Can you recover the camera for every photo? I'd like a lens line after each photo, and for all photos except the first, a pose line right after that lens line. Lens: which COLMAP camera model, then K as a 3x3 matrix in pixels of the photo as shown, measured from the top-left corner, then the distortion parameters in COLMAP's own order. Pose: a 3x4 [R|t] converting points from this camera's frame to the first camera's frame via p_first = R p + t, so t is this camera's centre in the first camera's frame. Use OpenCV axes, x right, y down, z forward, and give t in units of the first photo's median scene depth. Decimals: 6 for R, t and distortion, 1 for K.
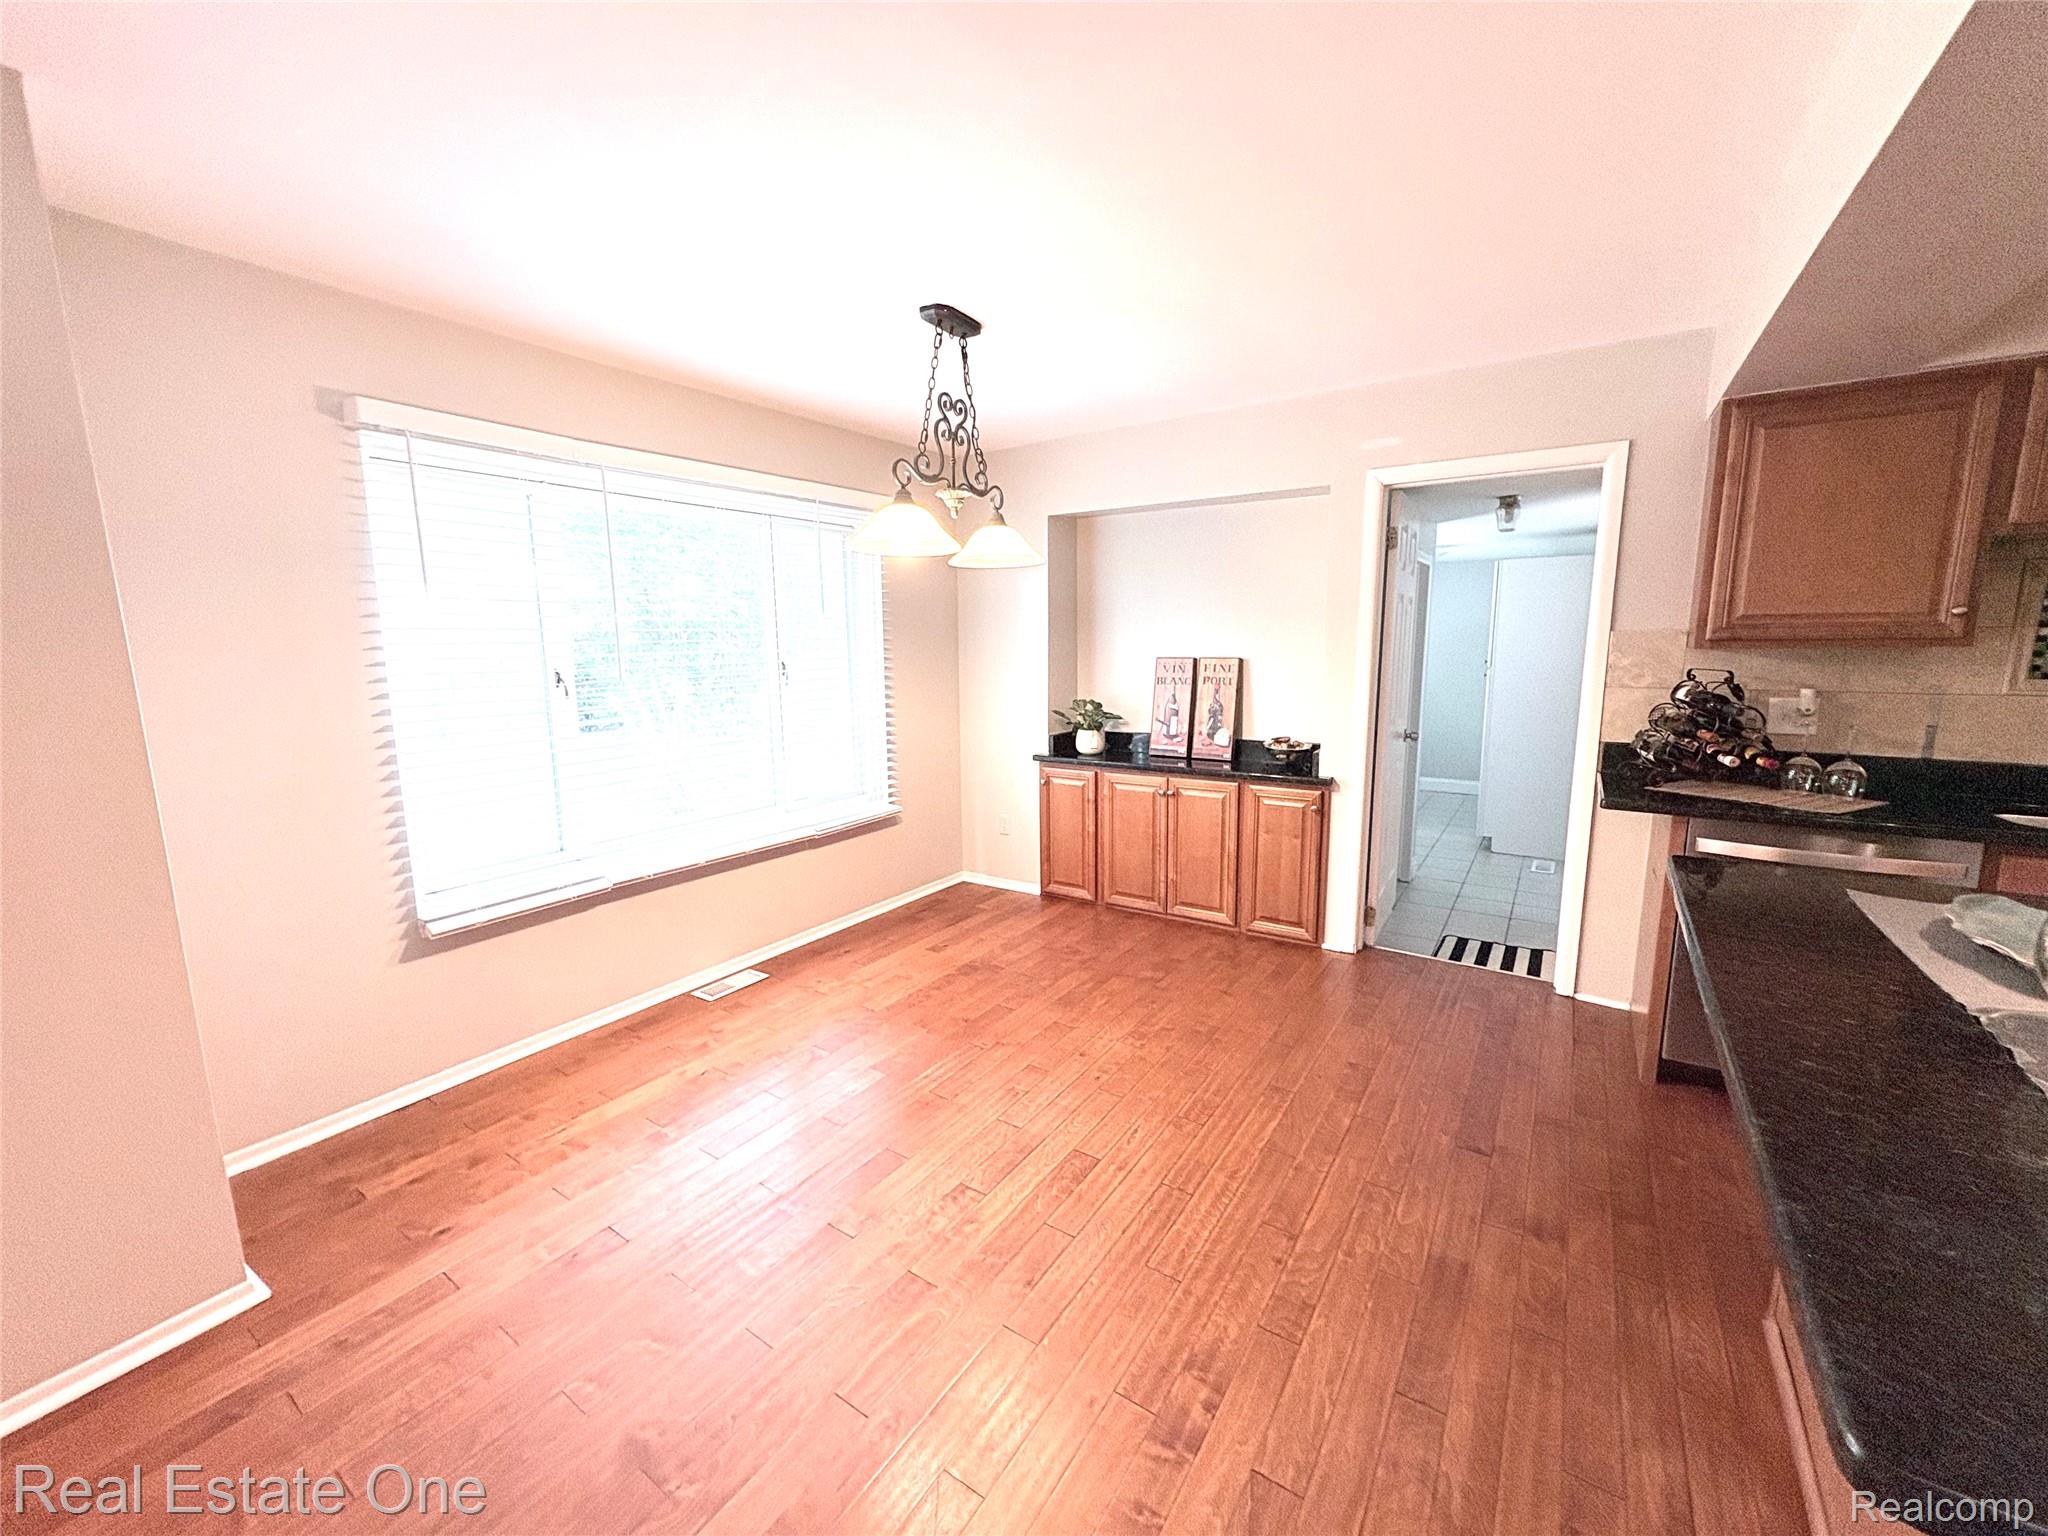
lens RADIAL K [[813.5, 0, 1024.0], [0, 813.5, 768.0], [0, 0, 1]] dist [0.001283, 0.000100]
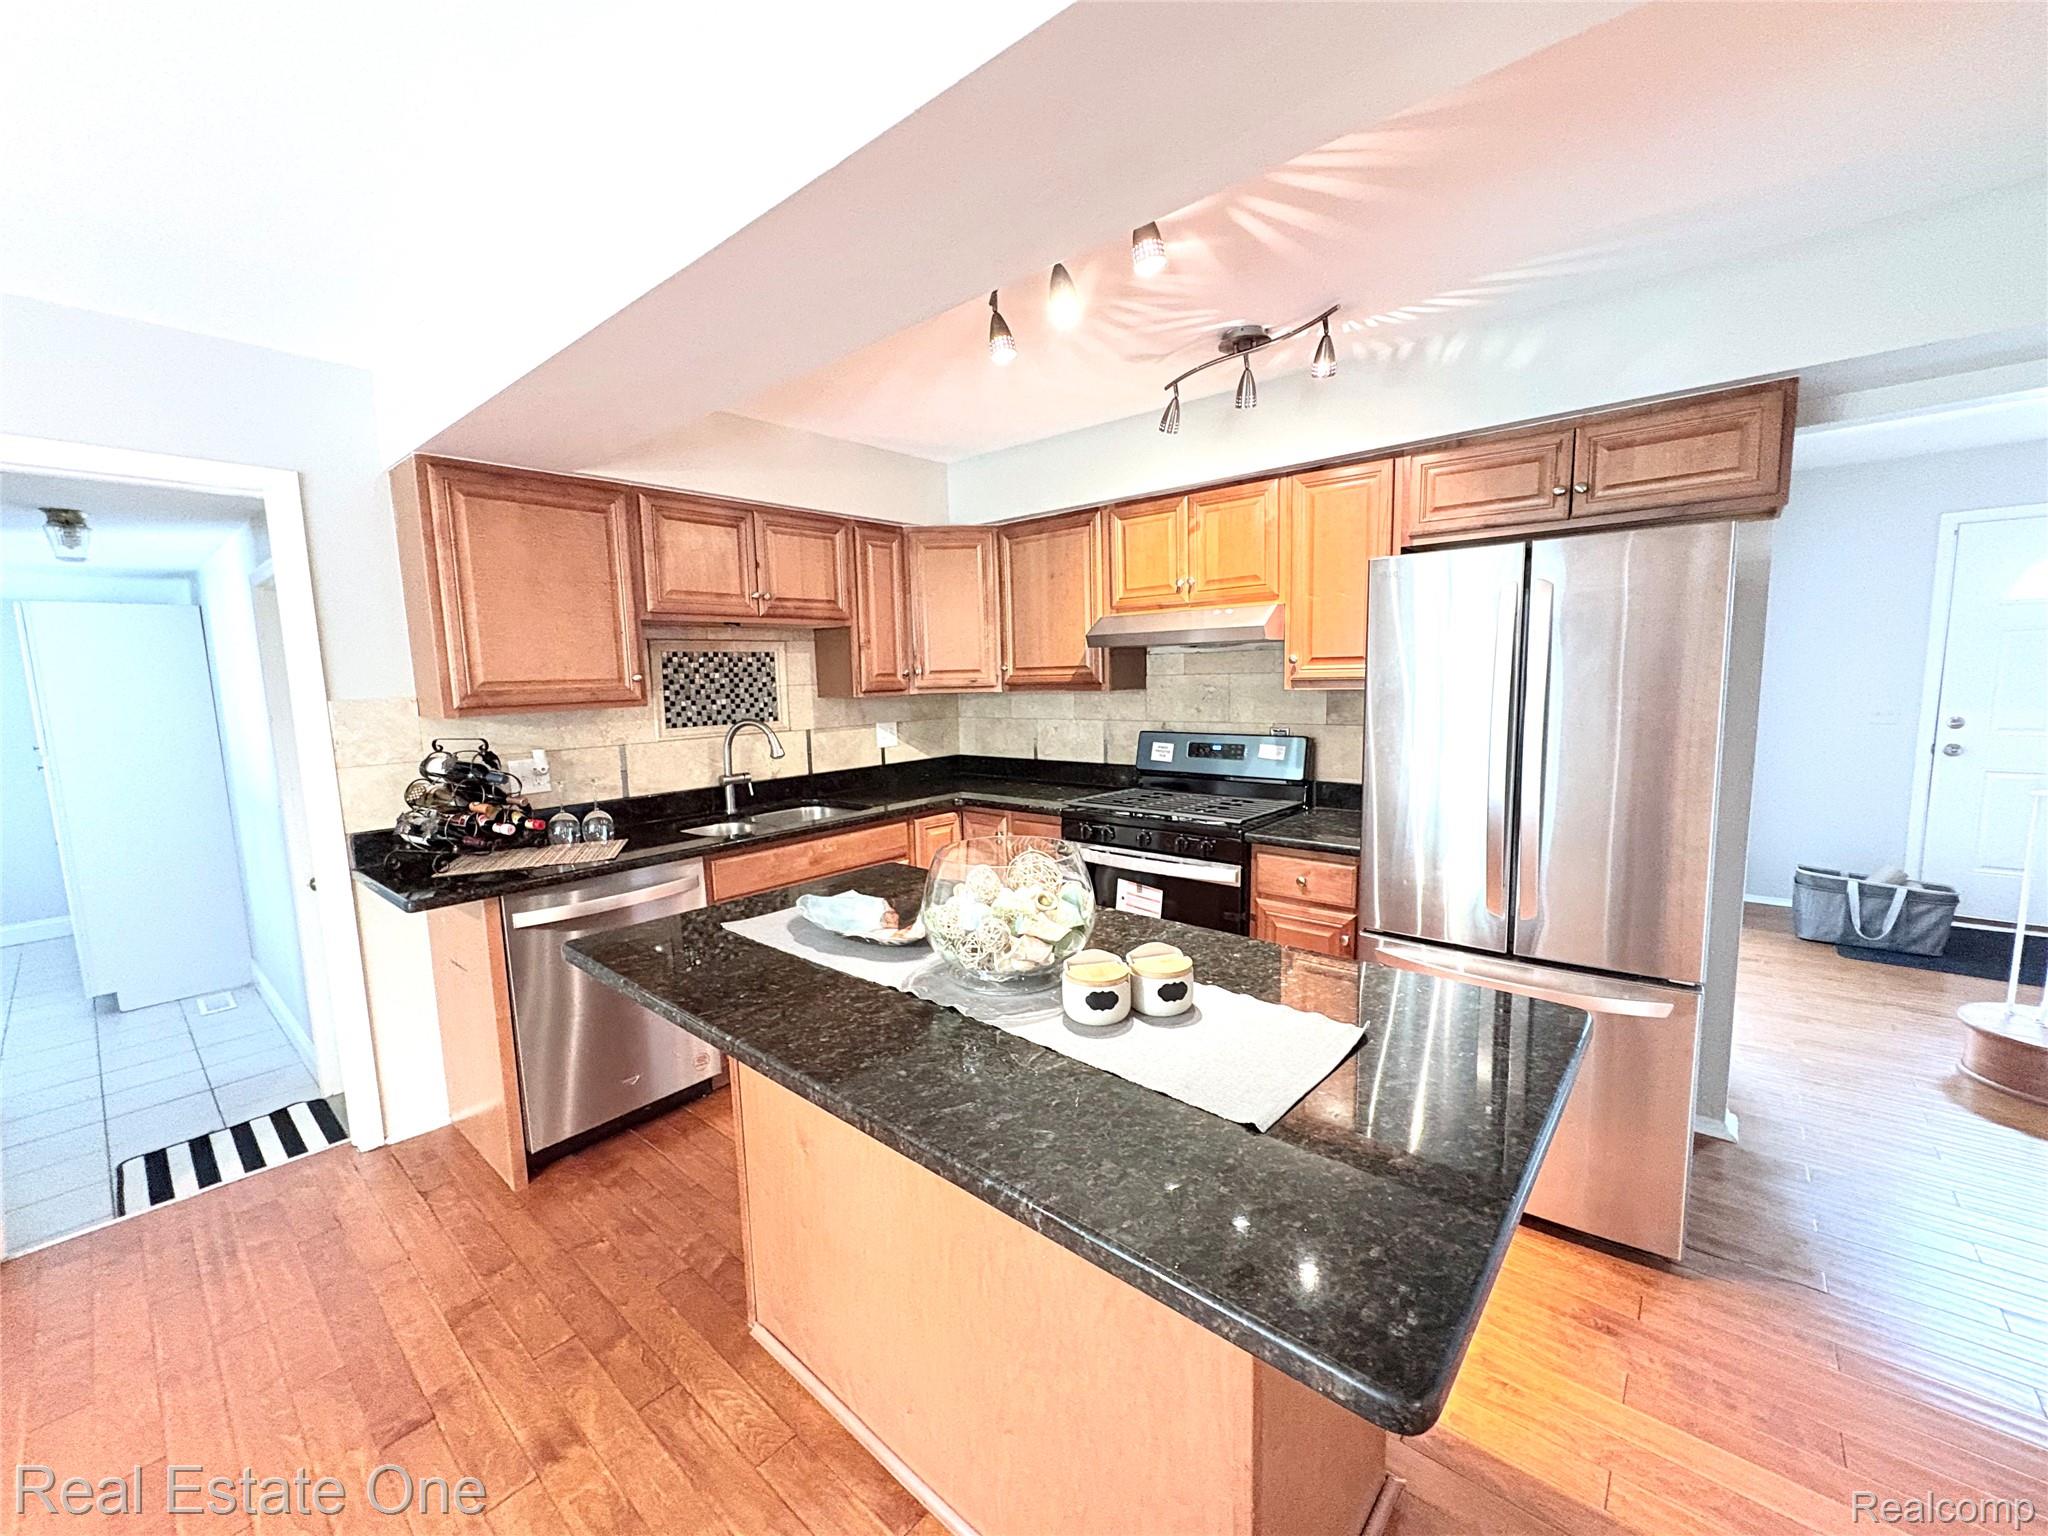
lens RADIAL K [[813.5, 0, 1024.0], [0, 813.5, 768.0], [0, 0, 1]] dist [0.001283, 0.000100]
pose [[0.116433, -0.110399, 0.987044, -0.013885], [0.184167, 0.978968, 0.087771, -0.038783], [-0.975974, 0.171561, 0.134316, 0.185258]]
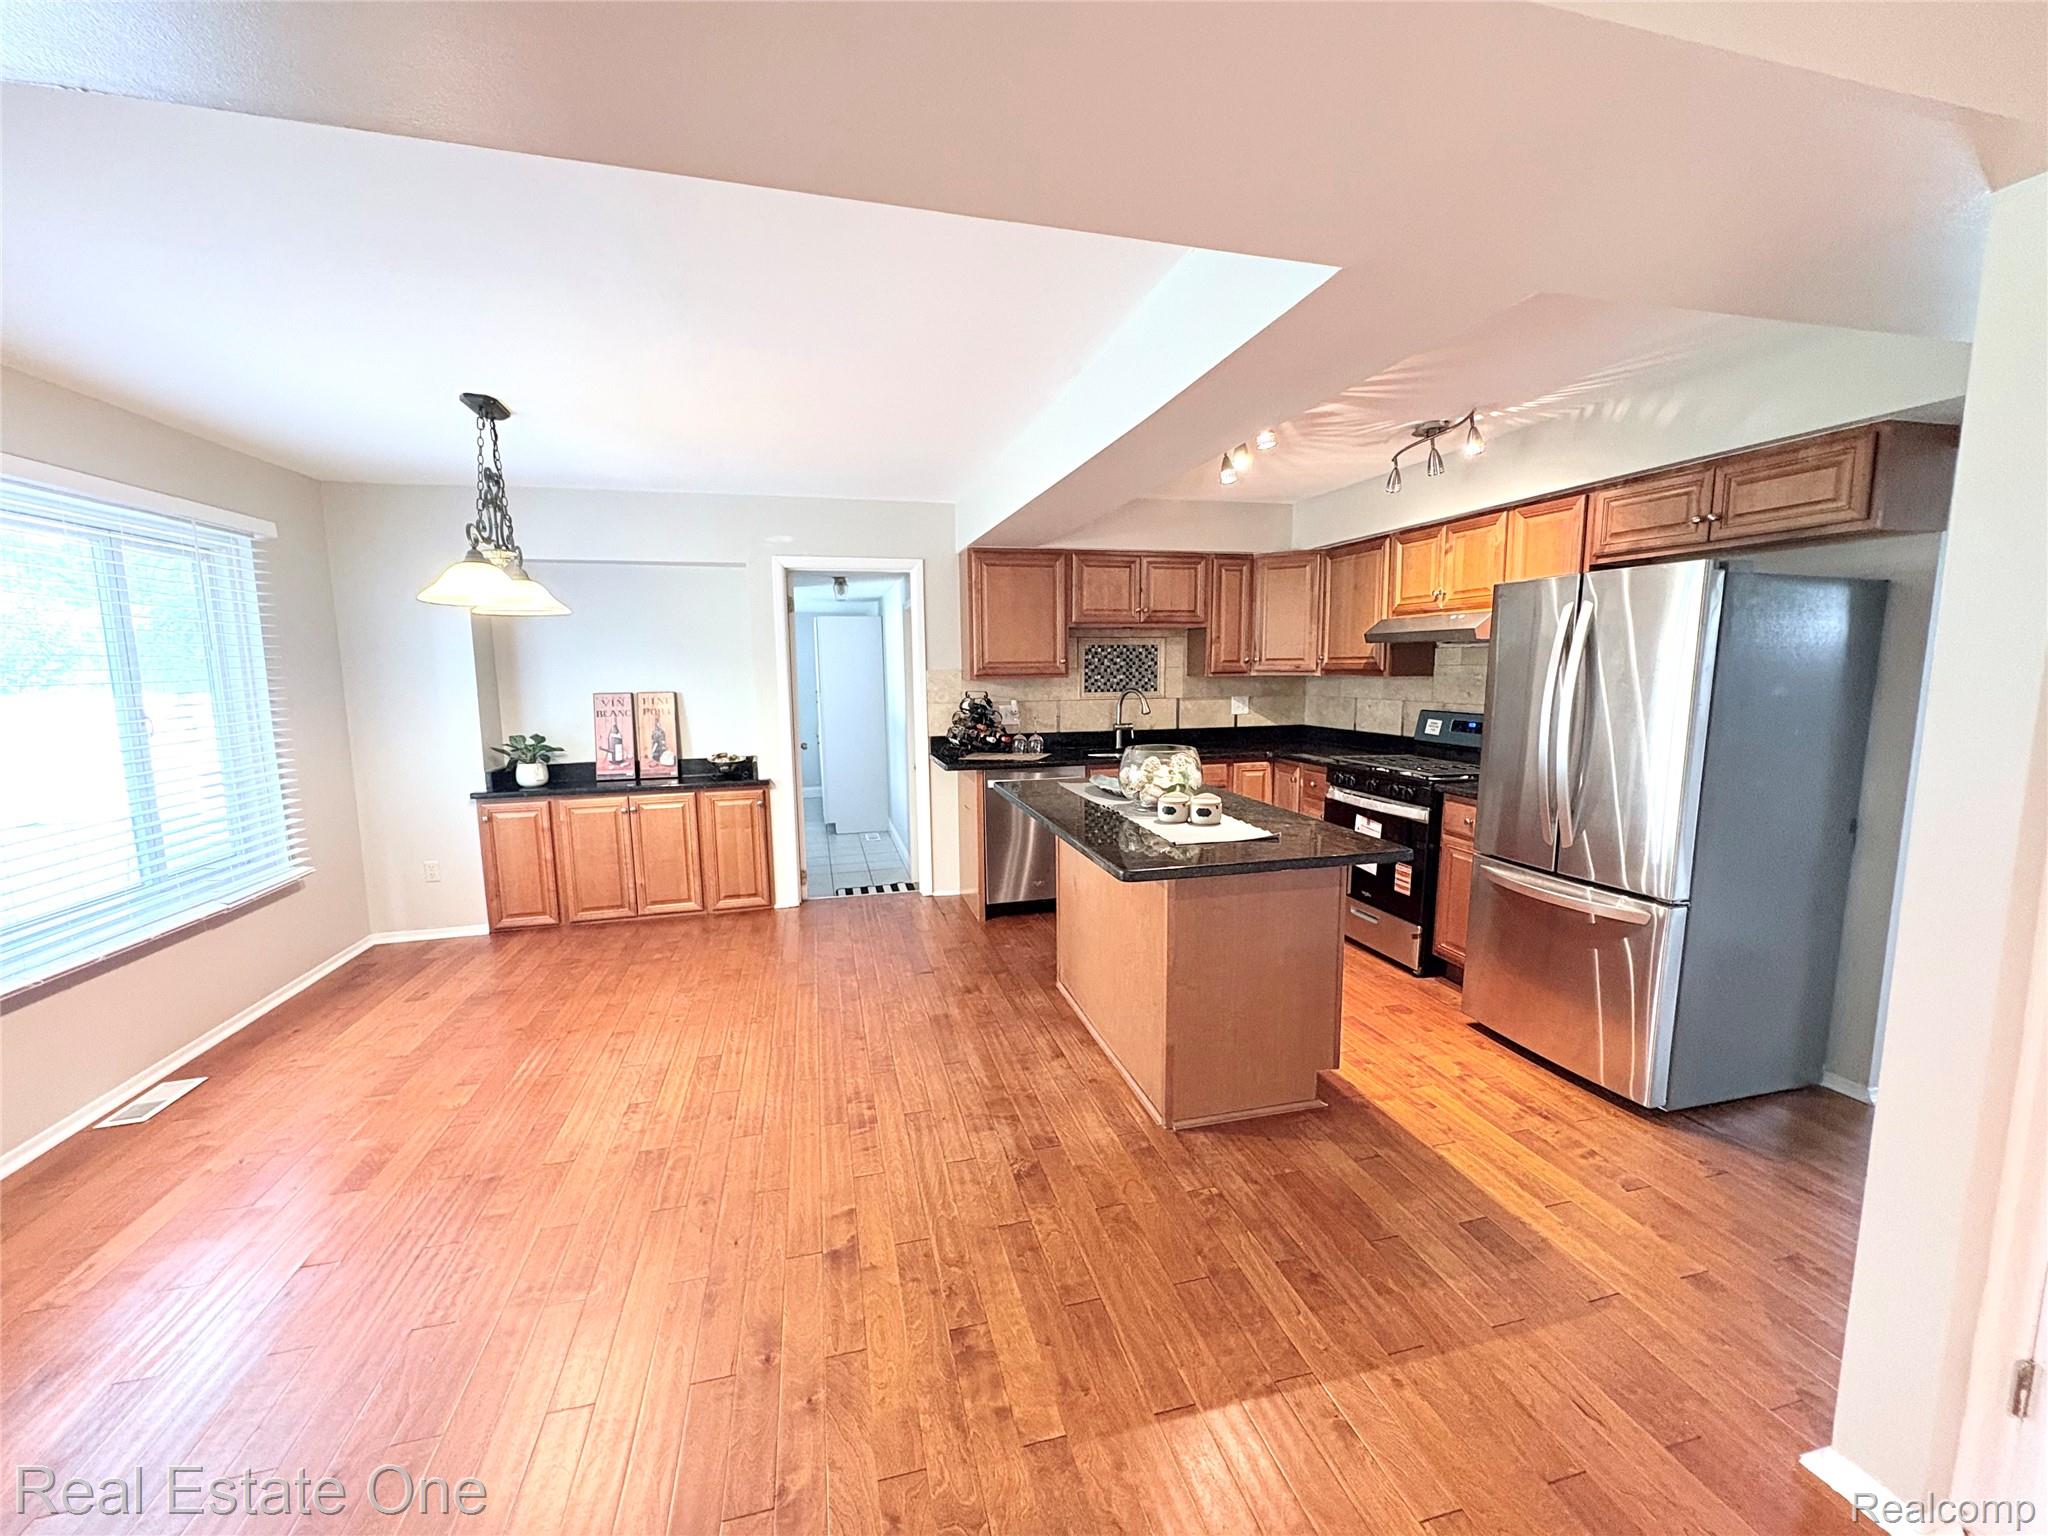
lens RADIAL K [[813.5, 0, 1024.0], [0, 813.5, 768.0], [0, 0, 1]] dist [0.001283, 0.000100]
pose [[0.661934, -0.091600, 0.743944, -0.354203], [0.123689, 0.992247, 0.012119, 0.031427], [-0.739287, 0.083996, 0.668132, -0.217544]]
